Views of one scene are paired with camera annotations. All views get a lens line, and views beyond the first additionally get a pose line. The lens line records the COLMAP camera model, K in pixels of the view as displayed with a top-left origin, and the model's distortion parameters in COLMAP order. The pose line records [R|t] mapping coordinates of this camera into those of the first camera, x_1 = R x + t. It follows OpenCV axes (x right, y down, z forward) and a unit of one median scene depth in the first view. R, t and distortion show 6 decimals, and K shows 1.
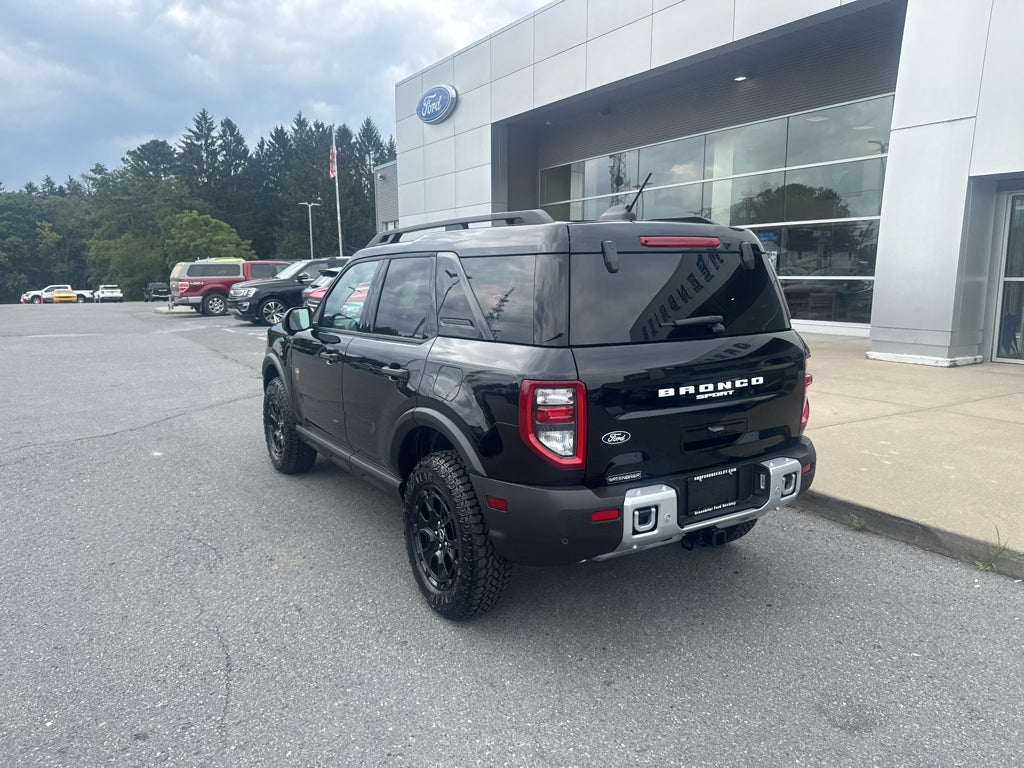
lens RADIAL K [[718.6, 0, 514.0], [0, 718.6, 380.8], [0, 0, 1]] dist [0.034972, -0.041080]
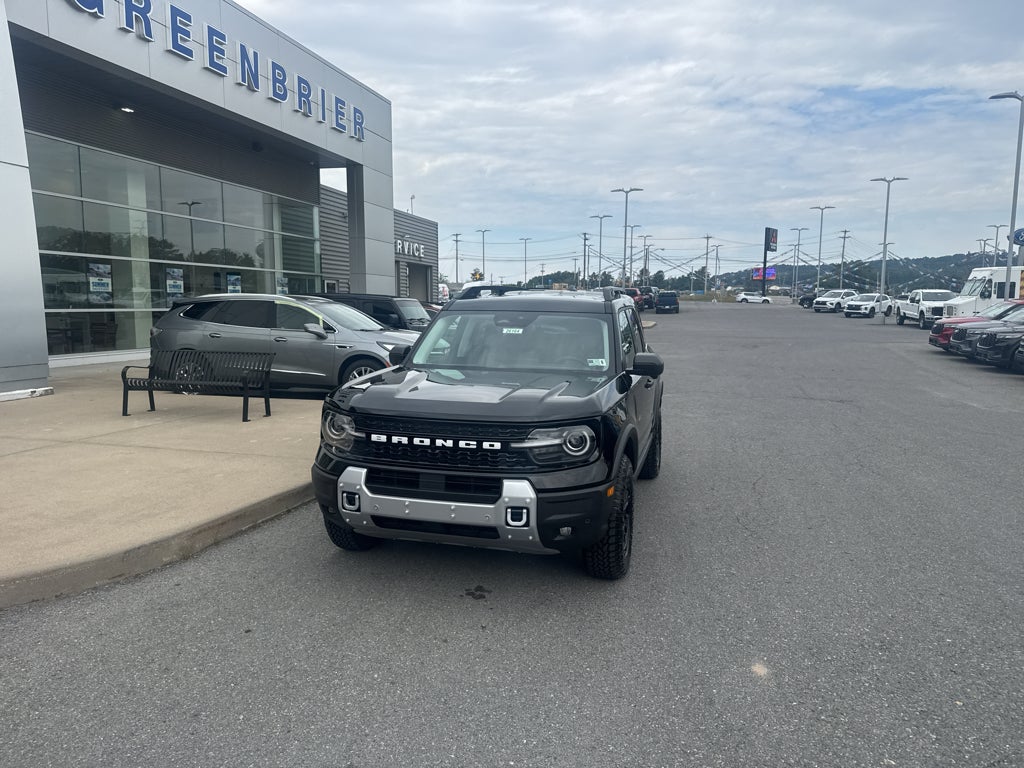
lens RADIAL K [[718.6, 0, 515.3], [0, 718.6, 388.7], [0, 0, 1]] dist [0.034972, -0.041080]
pose [[-0.670667, -0.089059, 0.736393, -1.038124], [0.102655, 0.972069, 0.211054, -0.318440], [-0.734621, 0.217142, -0.642792, 1.989049]]
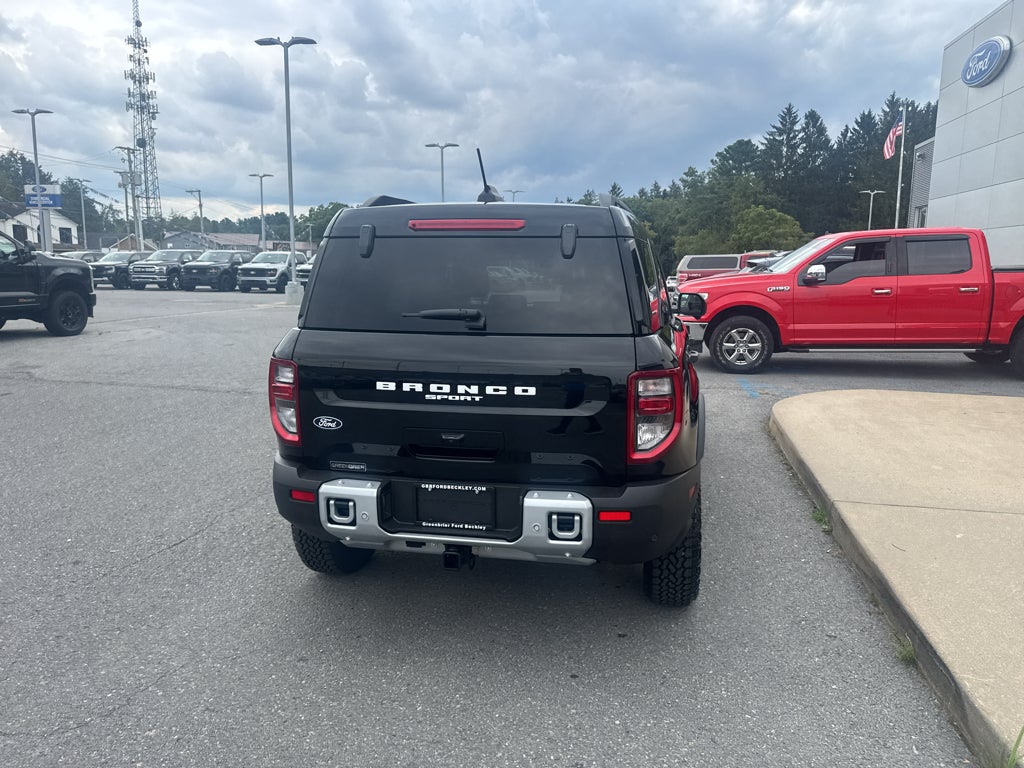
lens RADIAL K [[718.6, 0, 517.6], [0, 718.6, 377.1], [0, 0, 1]] dist [0.034972, -0.041080]
pose [[0.727615, 0.115655, -0.676166, 0.635678], [-0.112459, 0.992460, 0.048739, -0.039462], [0.676705, 0.040578, 0.735135, 0.278618]]
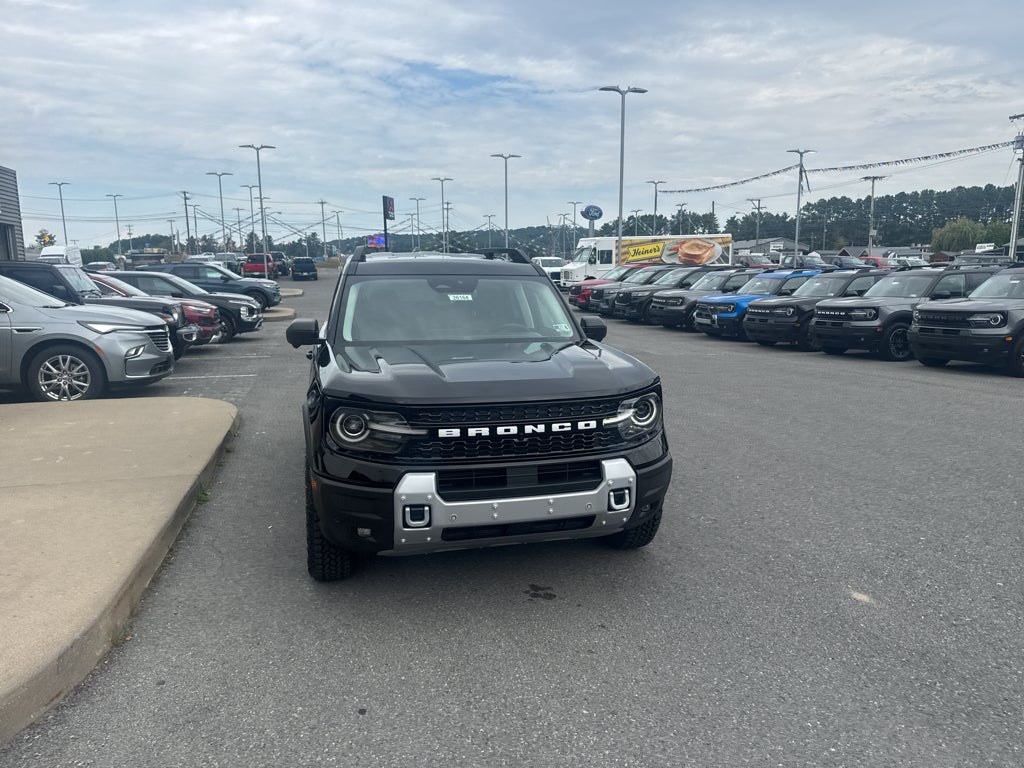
lens RADIAL K [[718.6, 0, 514.9], [0, 718.6, 392.5], [0, 0, 1]] dist [0.034972, -0.041080]
pose [[-0.951810, -0.042226, 0.303769, -0.556511], [0.053543, 0.952386, 0.300155, -0.338812], [-0.301979, 0.301955, -0.904230, 2.170998]]
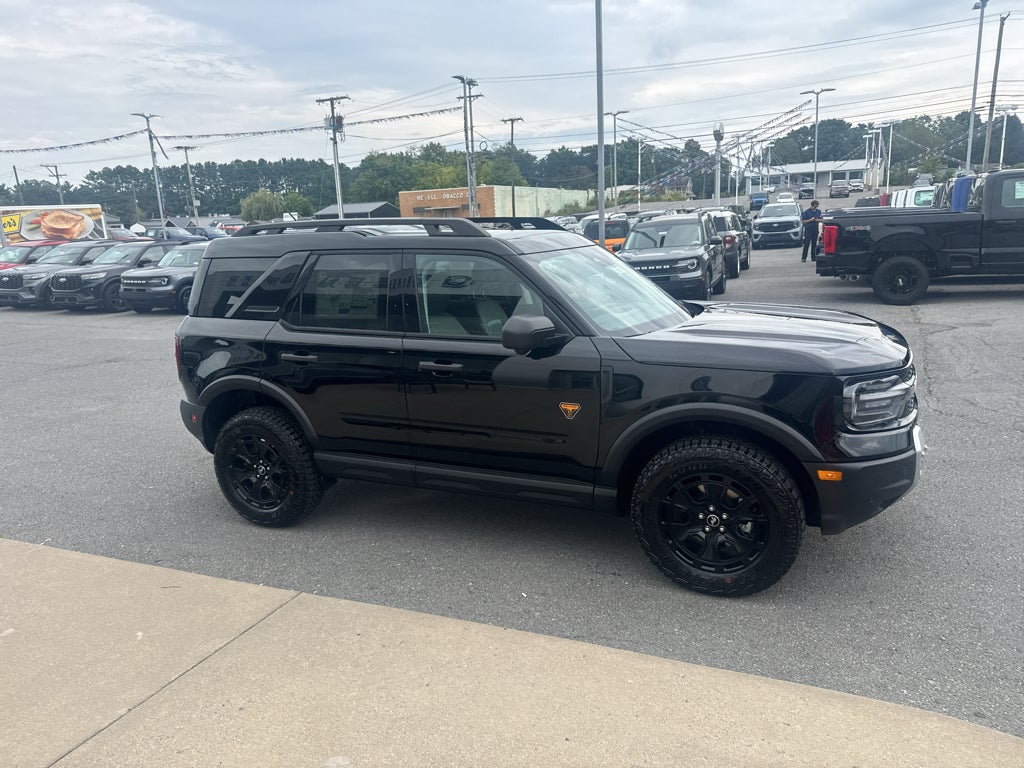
lens RADIAL K [[718.6, 0, 504.1], [0, 718.6, 398.7], [0, 0, 1]] dist [0.034972, -0.041080]
pose [[-0.837831, 0.171295, -0.518361, 0.487779], [-0.028783, 0.934319, 0.355273, -0.337703], [0.545171, 0.312579, -0.777871, 1.921957]]
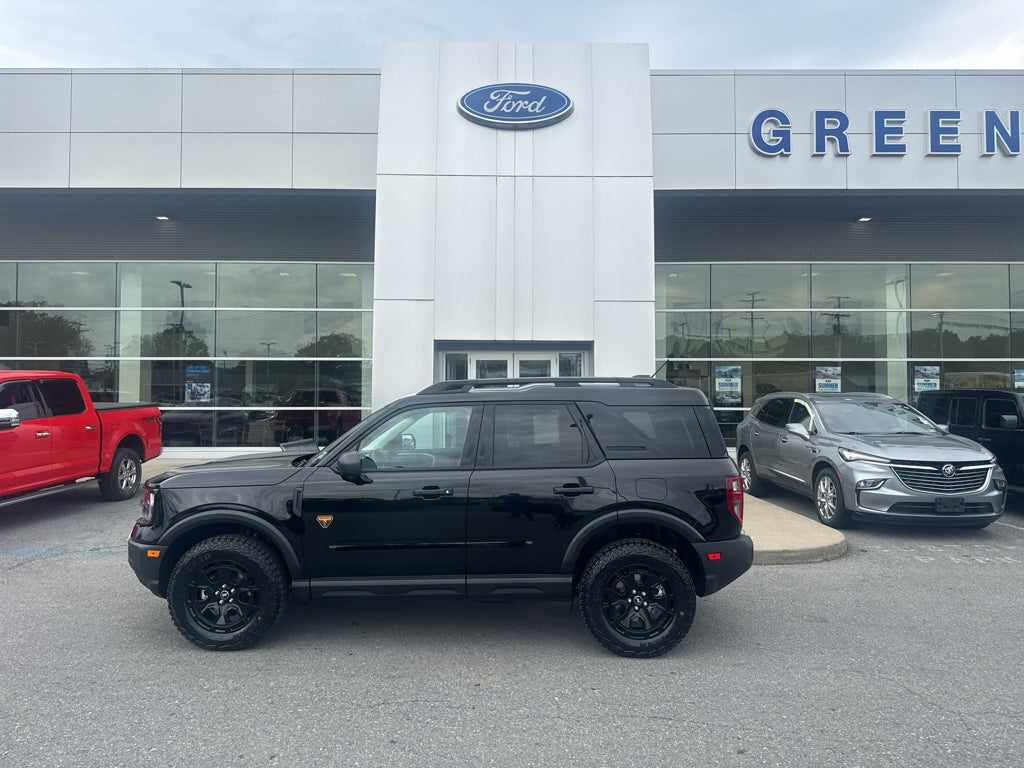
lens RADIAL K [[596.2, 0, 516.4], [0, 596.2, 385.2], [0, 0, 1]] dist [0.008499, -0.002568]
pose [[0.536157, 0.025503, 0.843733, -0.572468], [0.122337, 0.986643, -0.107562, -0.112605], [-0.835206, 0.160890, 0.525876, 0.655739]]
